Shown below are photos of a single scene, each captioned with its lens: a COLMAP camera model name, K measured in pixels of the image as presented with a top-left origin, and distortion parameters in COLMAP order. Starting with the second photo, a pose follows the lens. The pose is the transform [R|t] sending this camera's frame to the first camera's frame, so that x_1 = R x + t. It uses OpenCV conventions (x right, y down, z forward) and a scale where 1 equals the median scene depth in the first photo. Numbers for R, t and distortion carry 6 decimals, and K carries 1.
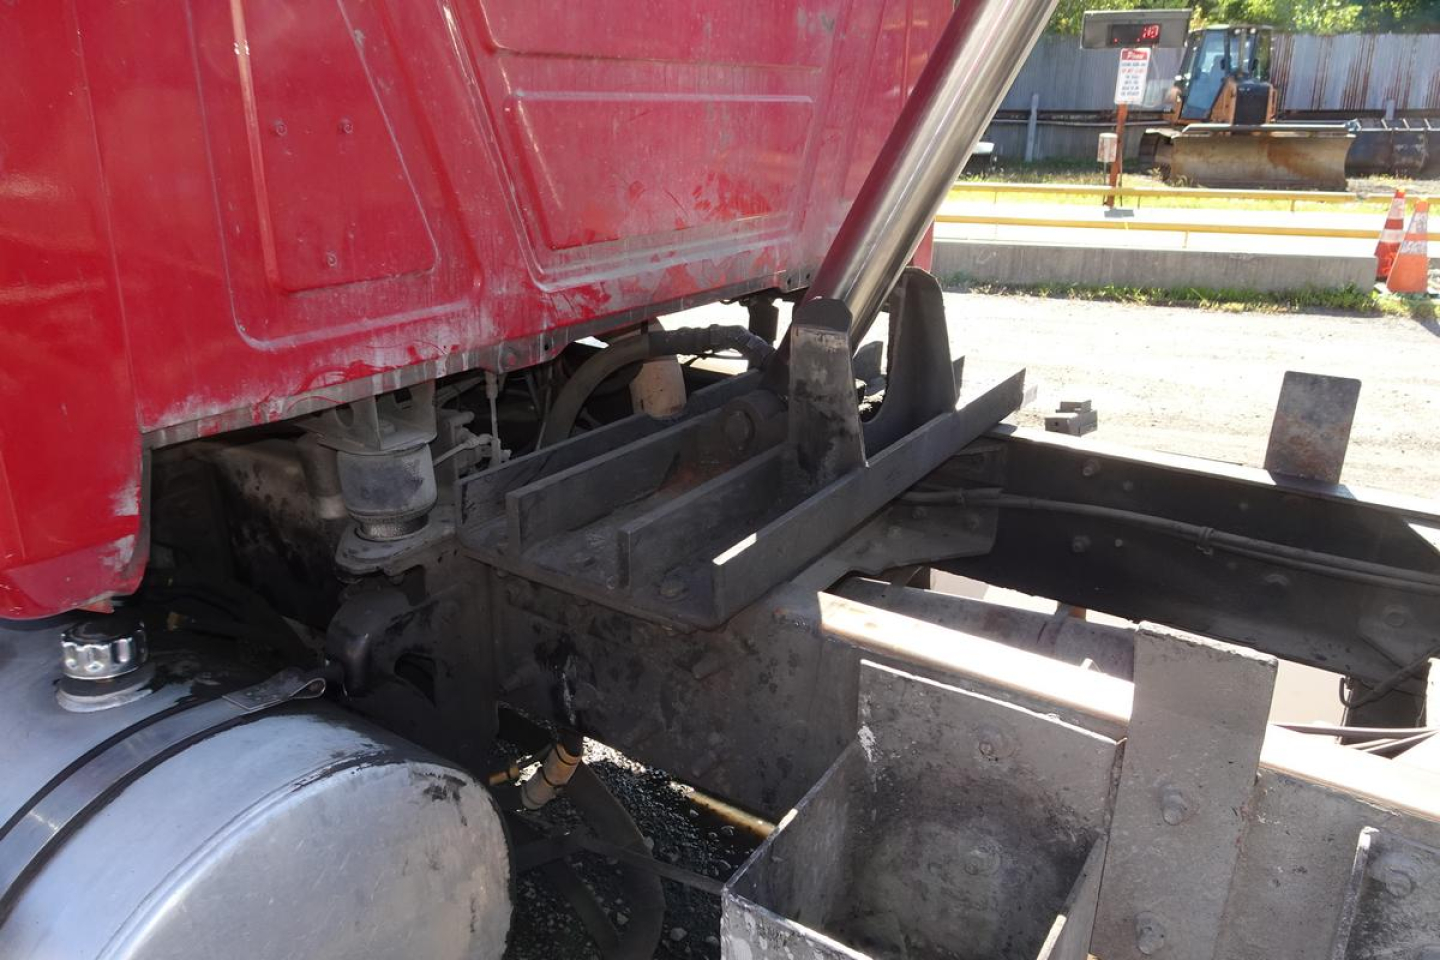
lens RADIAL K [[1031.8, 0, 720.0], [0, 1031.8, 480.0], [0, 0, 1]] dist [0.005137, 0.002385]
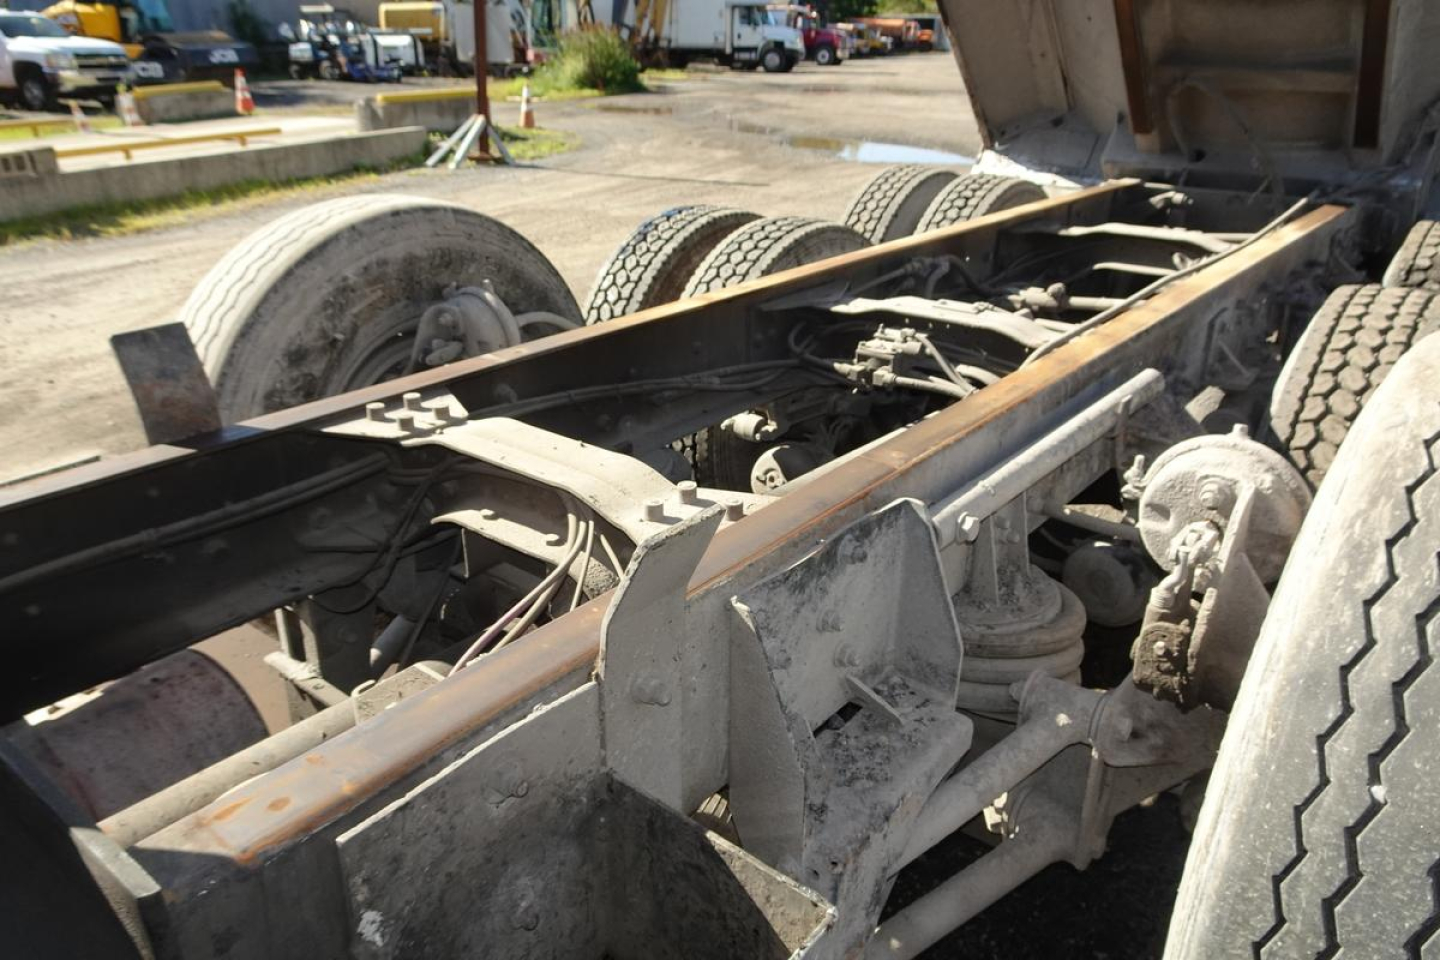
lens RADIAL K [[1031.8, 0, 720.0], [0, 1031.8, 480.0], [0, 0, 1]] dist [0.005137, 0.002385]
pose [[0.104674, -0.406510, 0.907630, -0.244300], [0.351110, 0.868980, 0.348707, -0.124829], [-0.930465, 0.282177, 0.233690, 0.350685]]
